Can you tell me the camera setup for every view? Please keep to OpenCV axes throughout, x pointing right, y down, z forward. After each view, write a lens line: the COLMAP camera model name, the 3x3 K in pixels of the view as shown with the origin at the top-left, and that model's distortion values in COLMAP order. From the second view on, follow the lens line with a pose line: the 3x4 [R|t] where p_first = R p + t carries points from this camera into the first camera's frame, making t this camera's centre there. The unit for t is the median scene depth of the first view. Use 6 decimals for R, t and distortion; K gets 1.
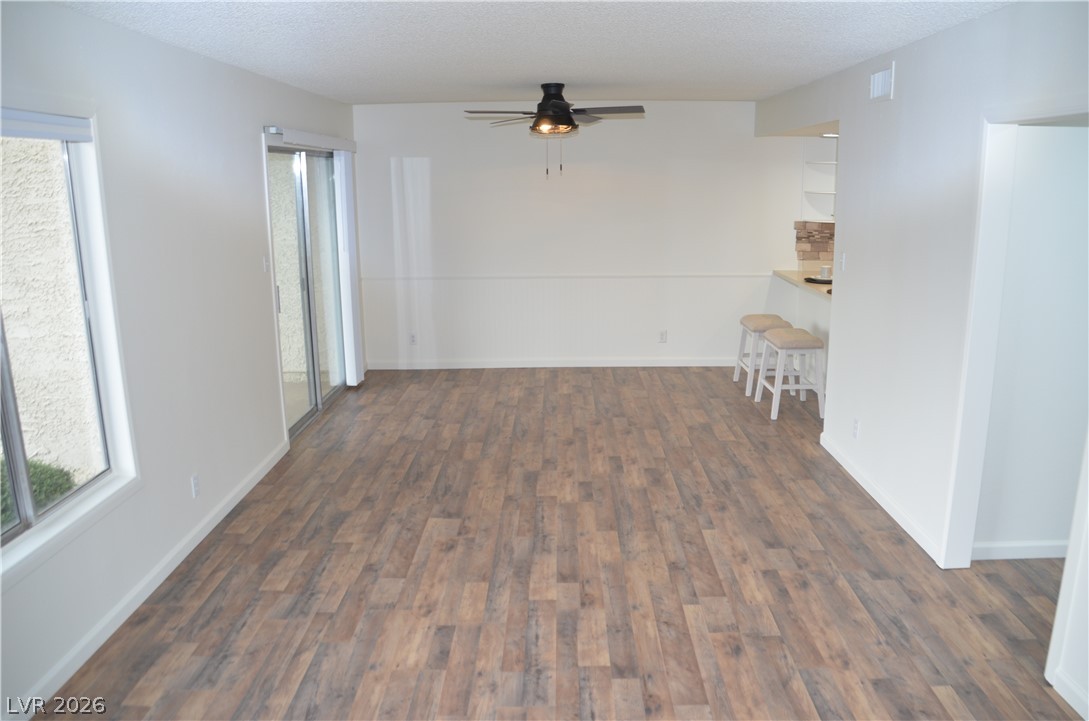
lens RADIAL K [[845.8, 0, 559.3], [0, 845.8, 353.2], [0, 0, 1]] dist [-0.170918, 0.089775]
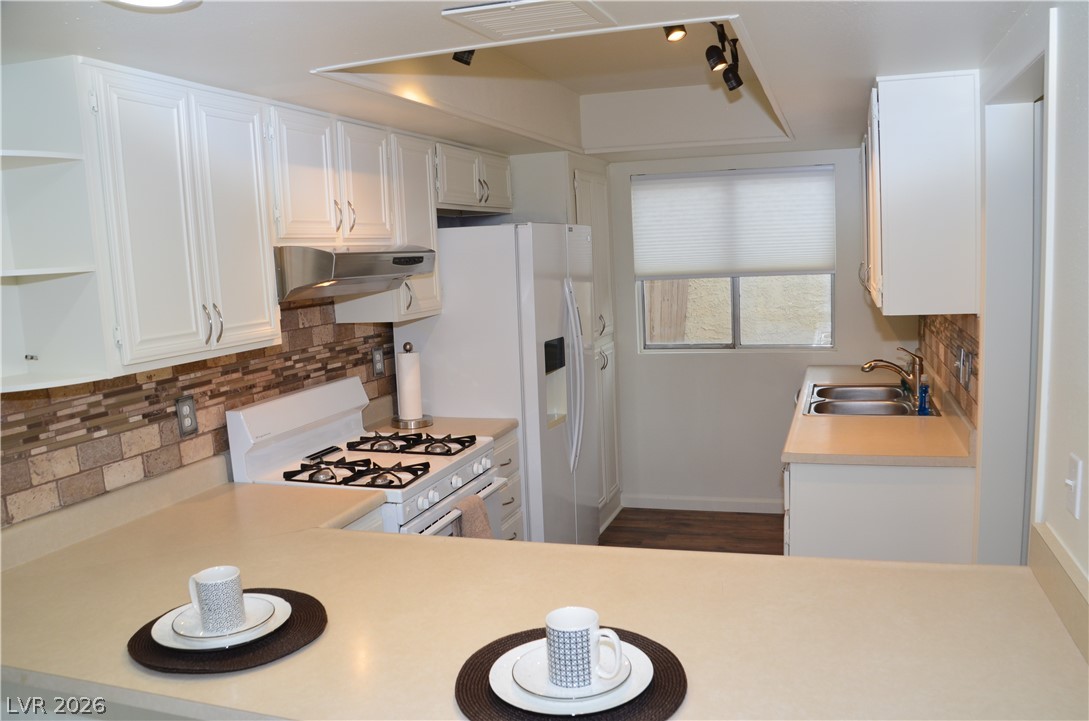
lens RADIAL K [[845.8, 0, 570.7], [0, 845.8, 376.4], [0, 0, 1]] dist [-0.170918, 0.089775]
pose [[0.302410, -0.144163, 0.942213, 0.238880], [0.240030, 0.968159, 0.071093, -0.245170], [-0.922461, 0.204660, 0.327384, 1.345071]]
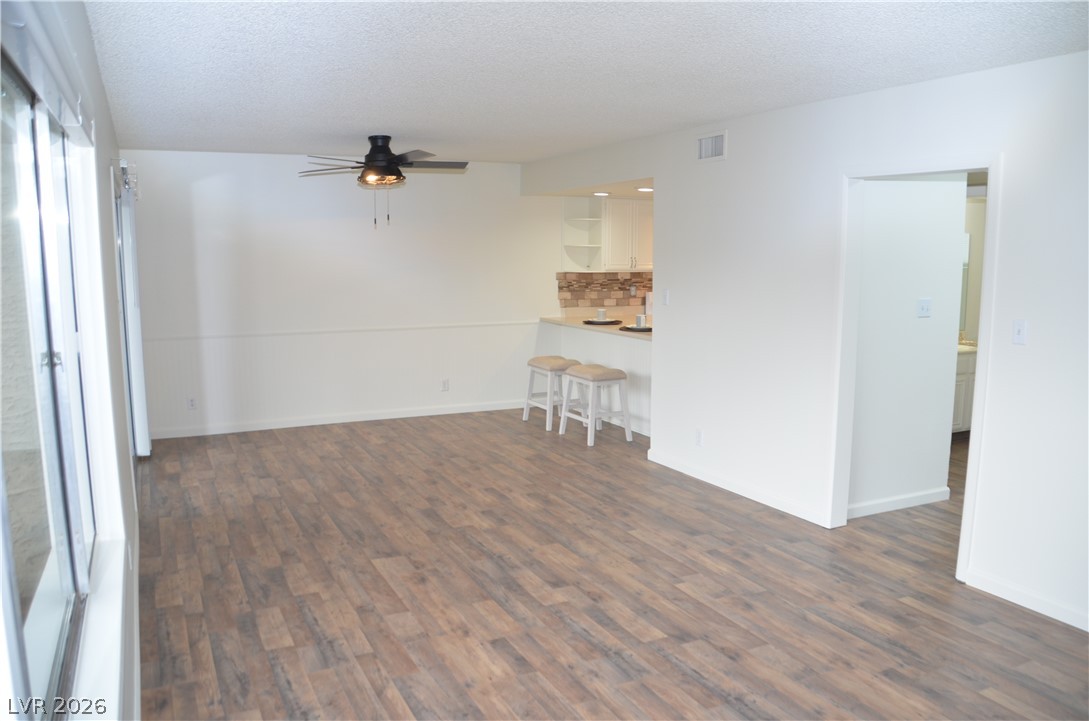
lens RADIAL K [[845.8, 0, 554.5], [0, 845.8, 362.1], [0, 0, 1]] dist [-0.170918, 0.089775]
pose [[0.894903, -0.047704, 0.443704, -0.401515], [0.082072, 0.994904, -0.058565, 0.044314], [-0.438649, 0.088826, 0.894258, 0.022149]]
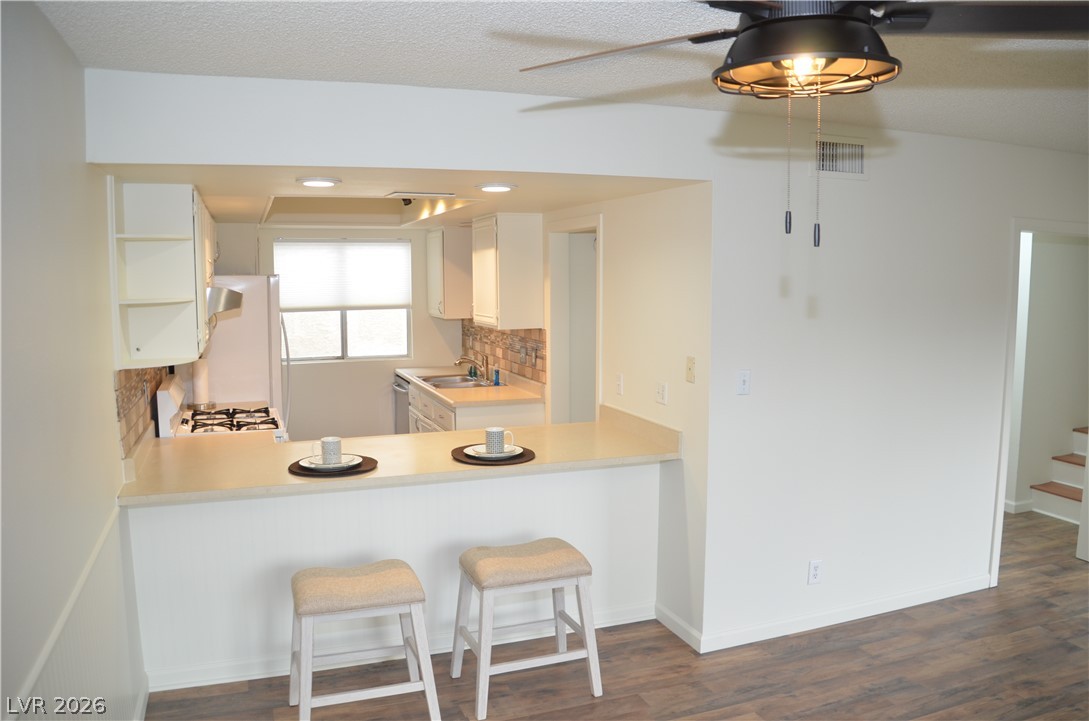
lens RADIAL K [[845.8, 0, 558.2], [0, 845.8, 369.7], [0, 0, 1]] dist [-0.170918, 0.089775]
pose [[-0.364266, -0.097256, 0.926203, -0.328620], [0.194746, 0.964590, 0.177878, -0.342989], [-0.910706, 0.245169, -0.332427, 1.686220]]
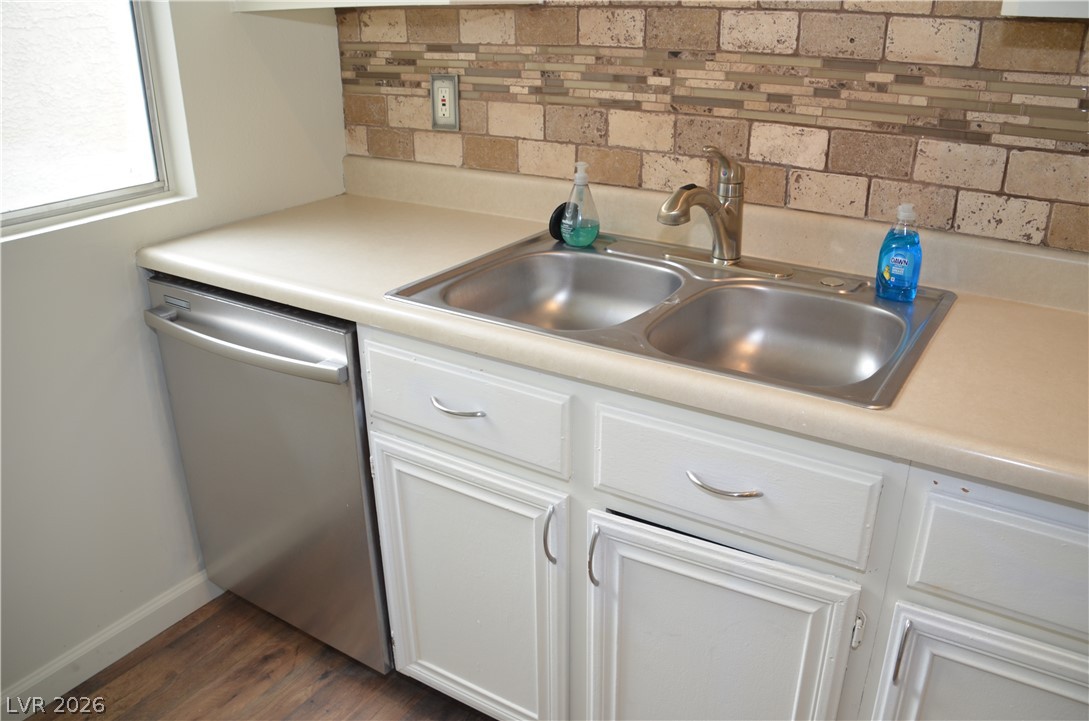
lens RADIAL K [[876.8, 0, 571.2], [0, 876.8, 372.2], [0, 0, 1]] dist [-0.167181, 0.102224]
pose [[-0.849314, -0.207819, 0.485260, 1.010383], [0.109793, 0.829604, 0.547451, -0.252824], [-0.516344, 0.518235, -0.681778, 1.616527]]
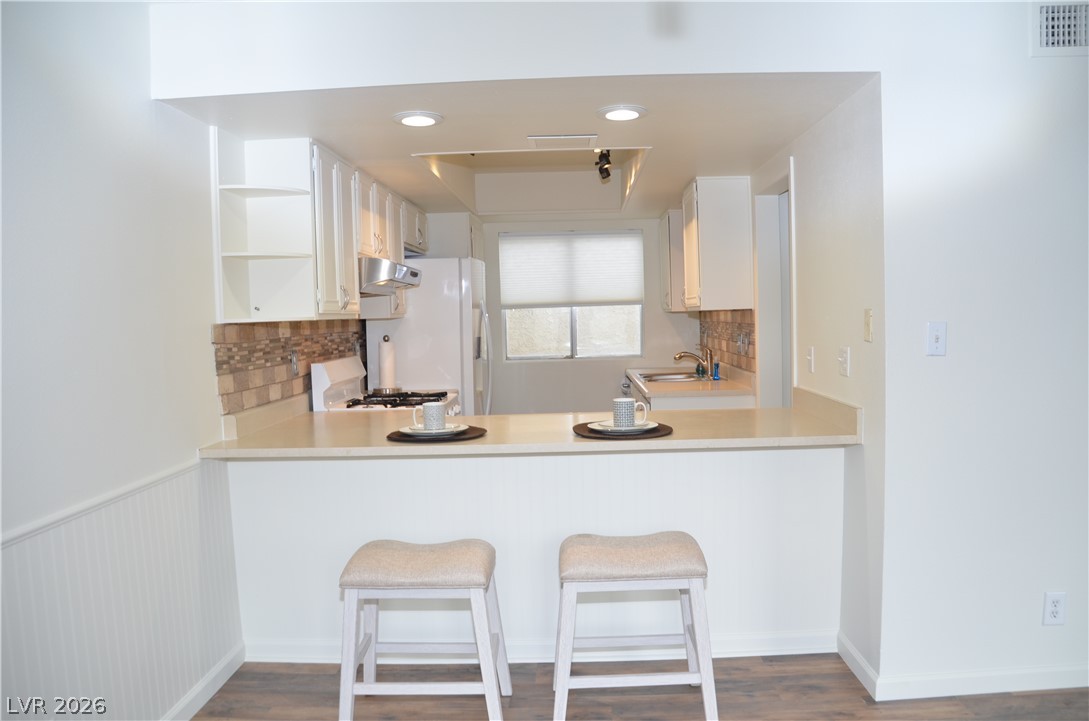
lens RADIAL K [[845.8, 0, 567.2], [0, 845.8, 383.3], [0, 0, 1]] dist [-0.170918, 0.089775]
pose [[0.006650, -0.072659, 0.997335, -0.229136], [0.230109, 0.970703, 0.069185, -0.213737], [-0.973142, 0.229035, 0.023175, 1.494987]]
